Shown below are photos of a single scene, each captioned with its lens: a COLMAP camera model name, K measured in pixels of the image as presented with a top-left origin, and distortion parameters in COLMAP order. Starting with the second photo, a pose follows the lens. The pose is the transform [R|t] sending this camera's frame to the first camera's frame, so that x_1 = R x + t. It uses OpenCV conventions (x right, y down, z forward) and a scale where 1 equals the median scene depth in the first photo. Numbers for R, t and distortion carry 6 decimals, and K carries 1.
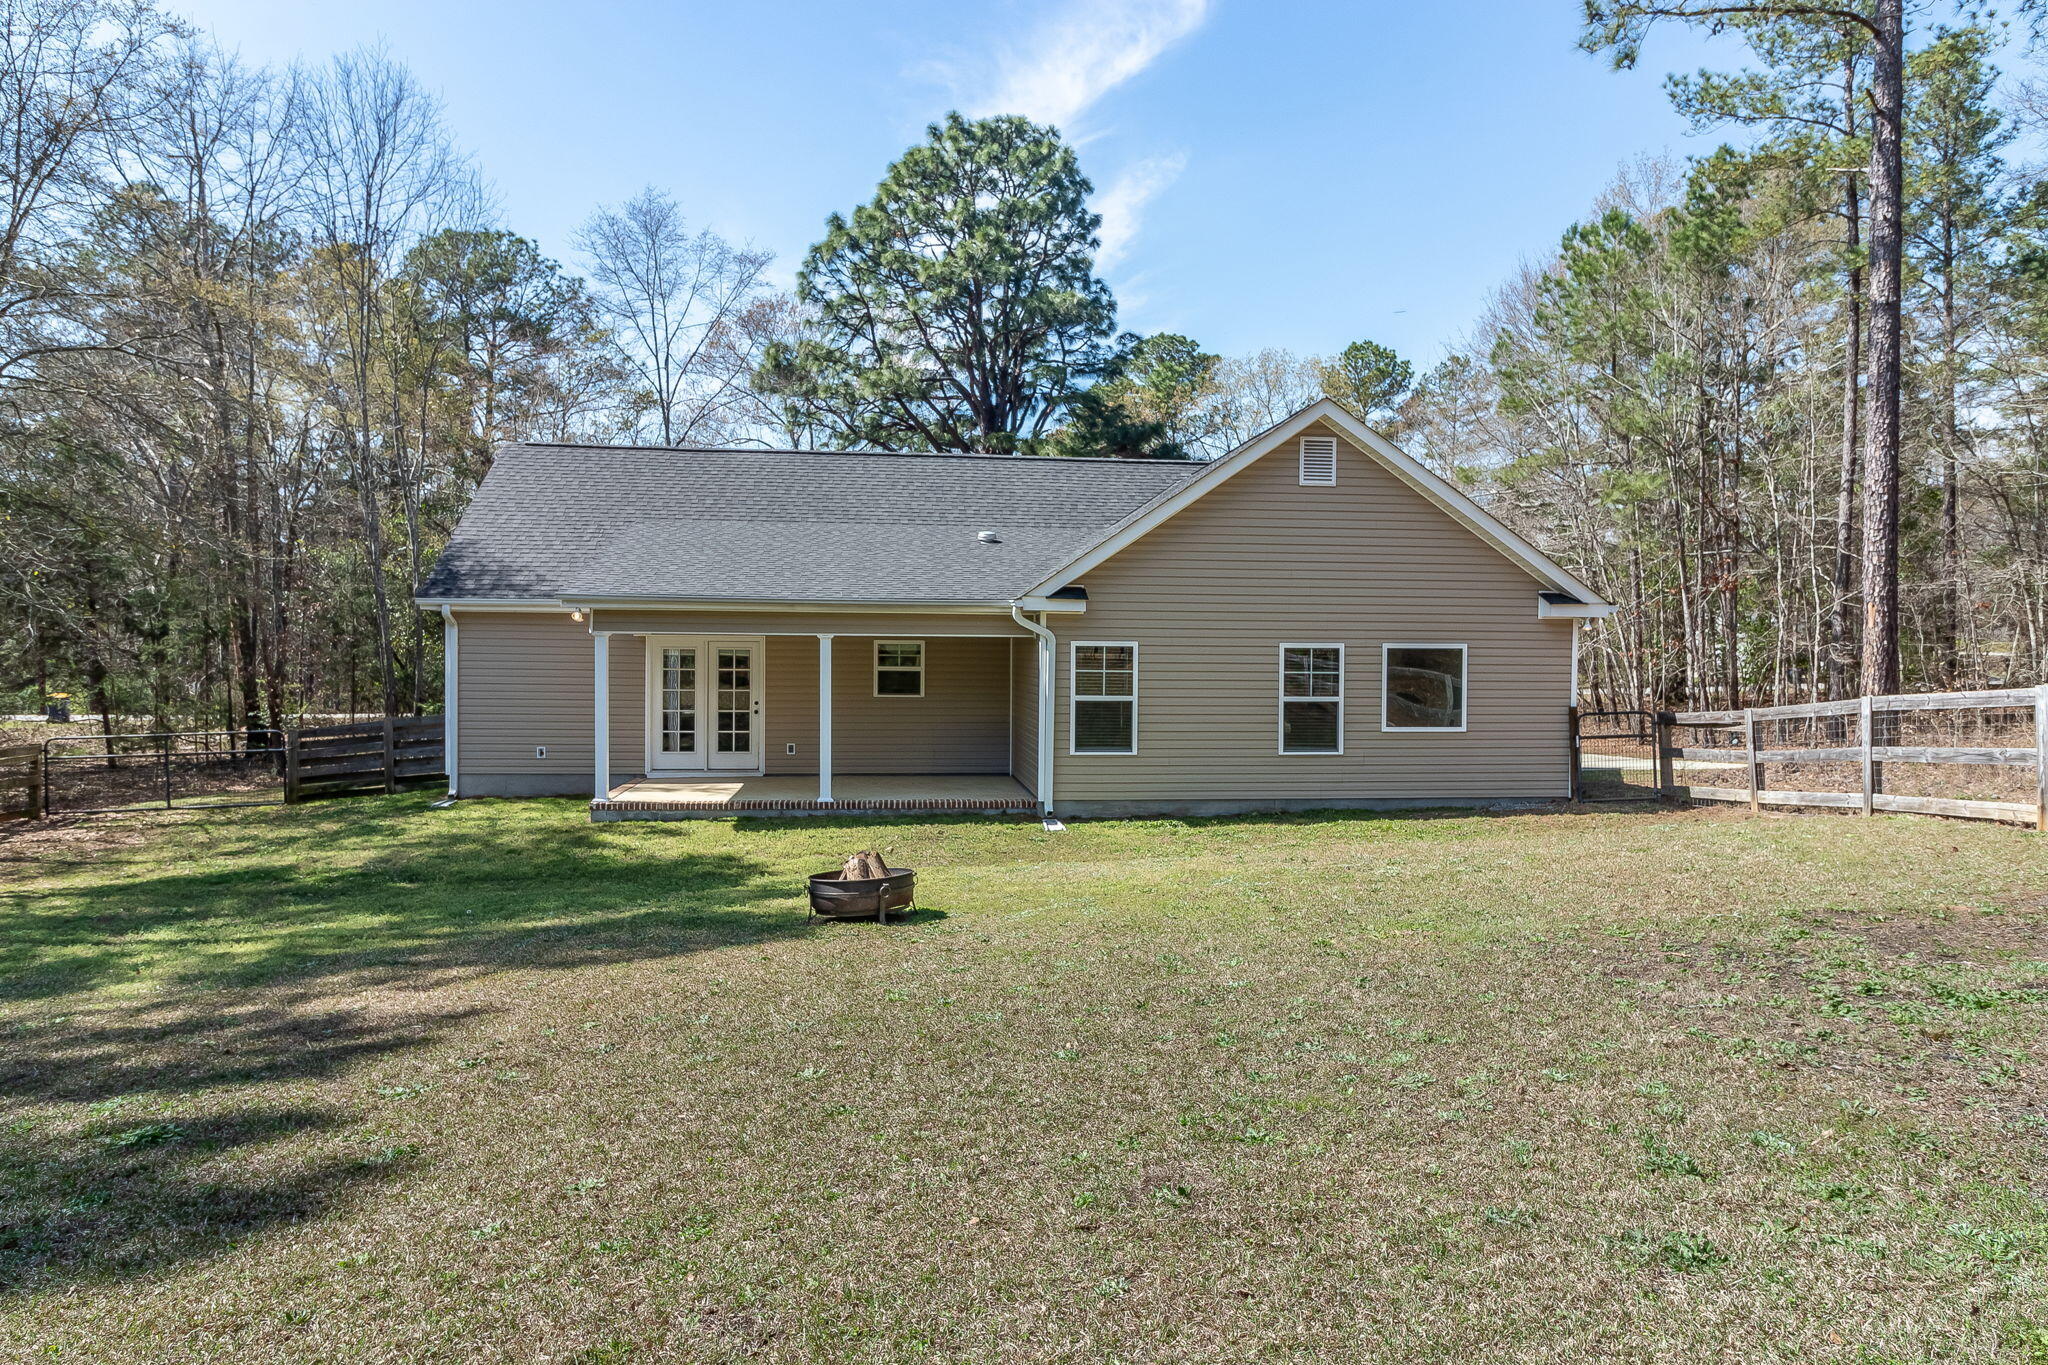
lens RADIAL K [[1223.4, 0, 1024.0], [0, 1223.4, 682.5], [0, 0, 1]] dist [0.005705, 0.001836]
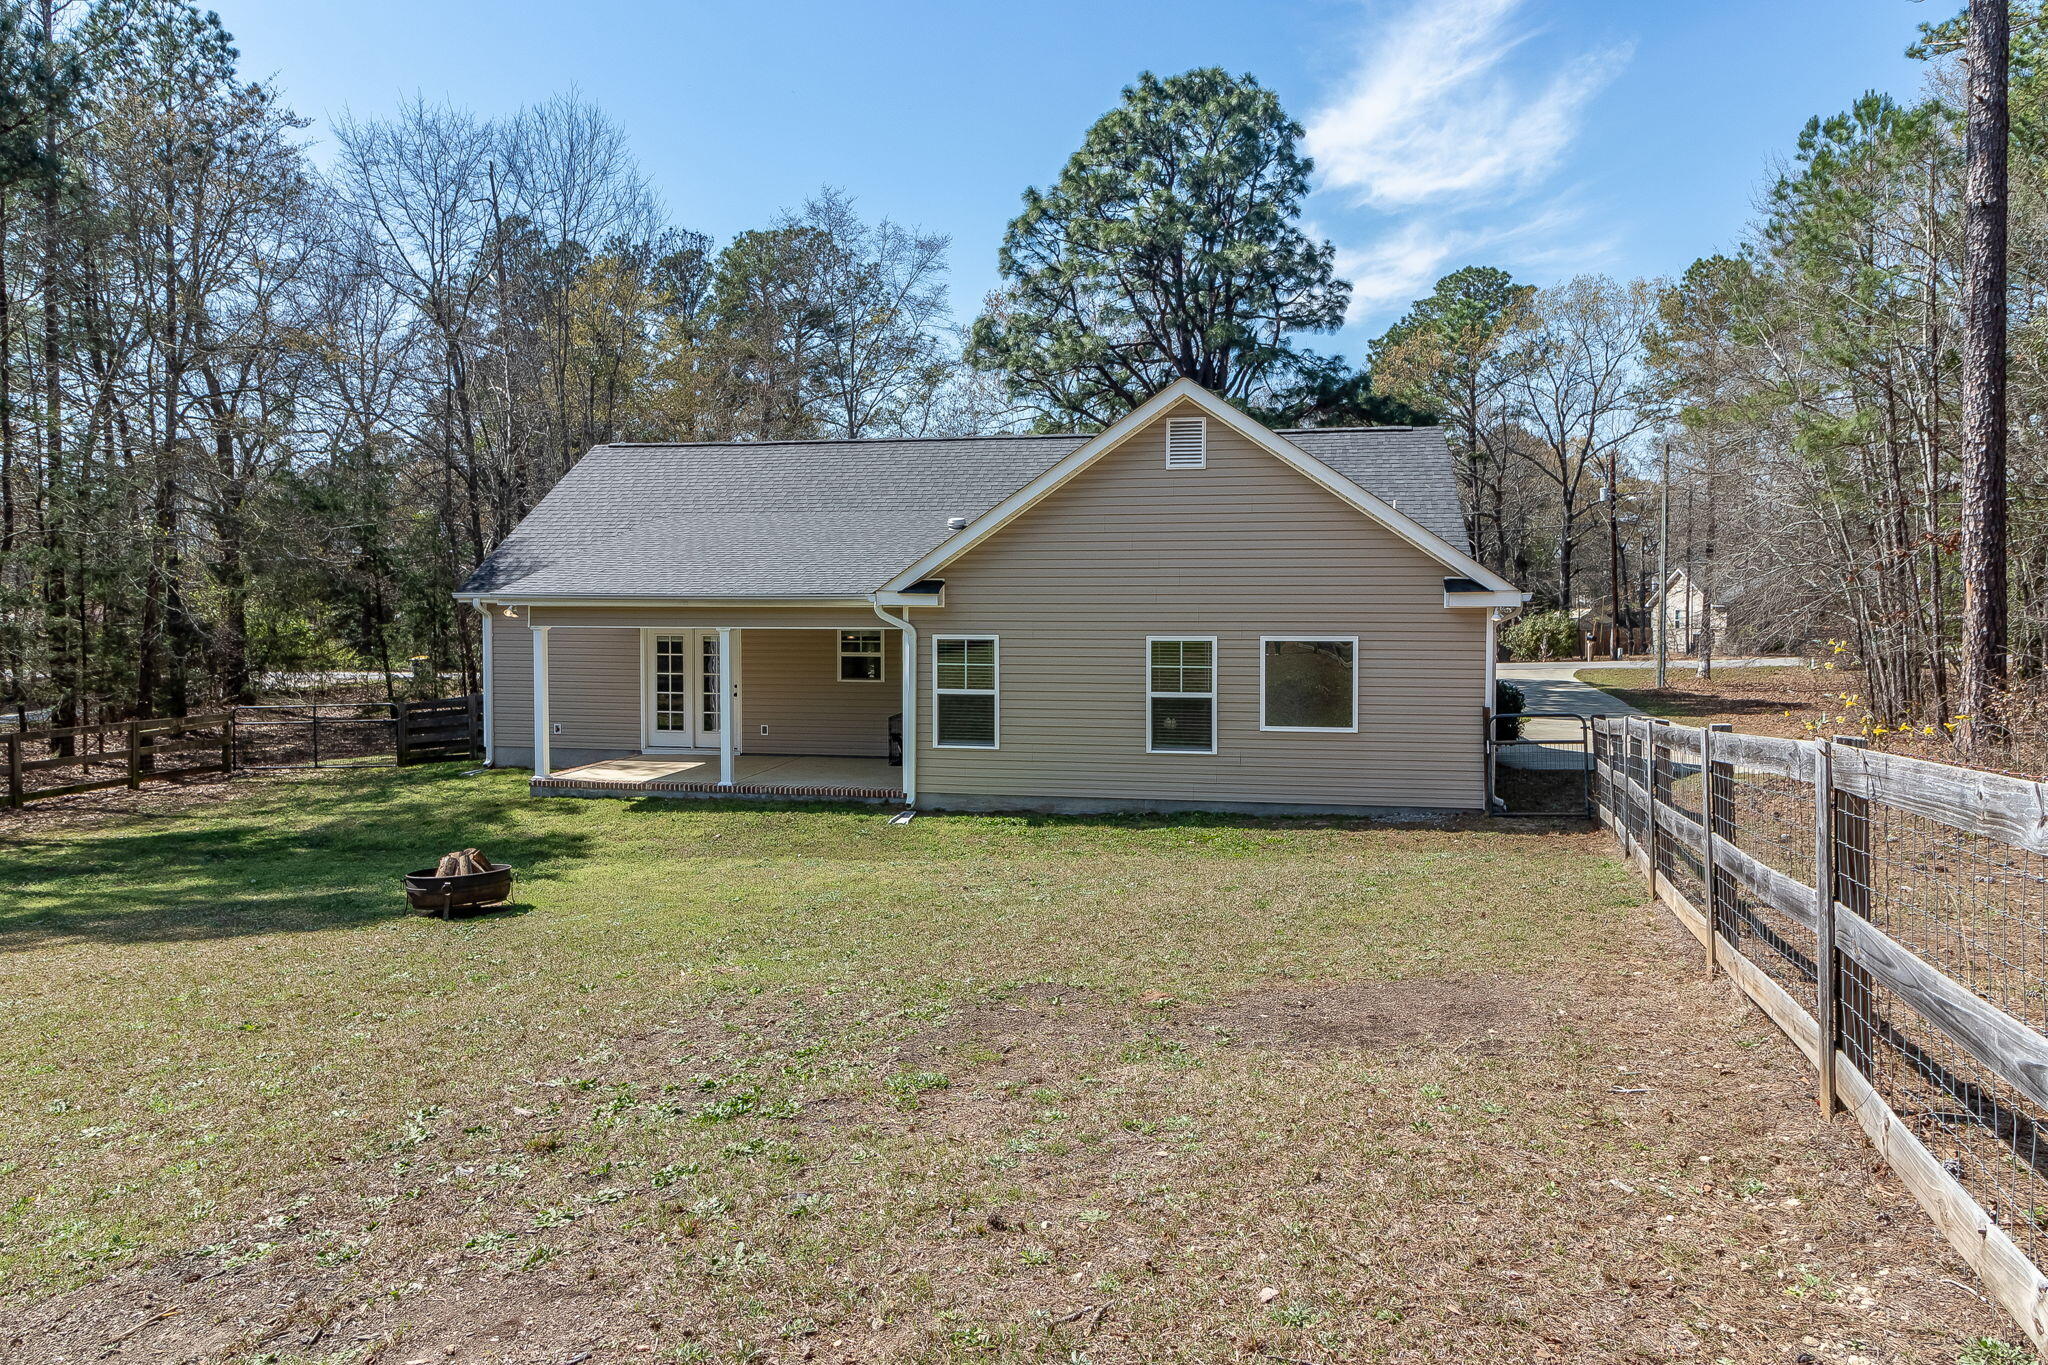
lens RADIAL K [[1245.2, 0, 1075.9], [0, 1245.2, 636.9], [0, 0, 1]] dist [0.004316, -0.001563]
pose [[0.957324, 0.001586, -0.289014, 0.428229], [-0.000904, 0.999996, 0.002492, -0.033148], [0.289017, -0.002124, 0.957322, 0.055120]]
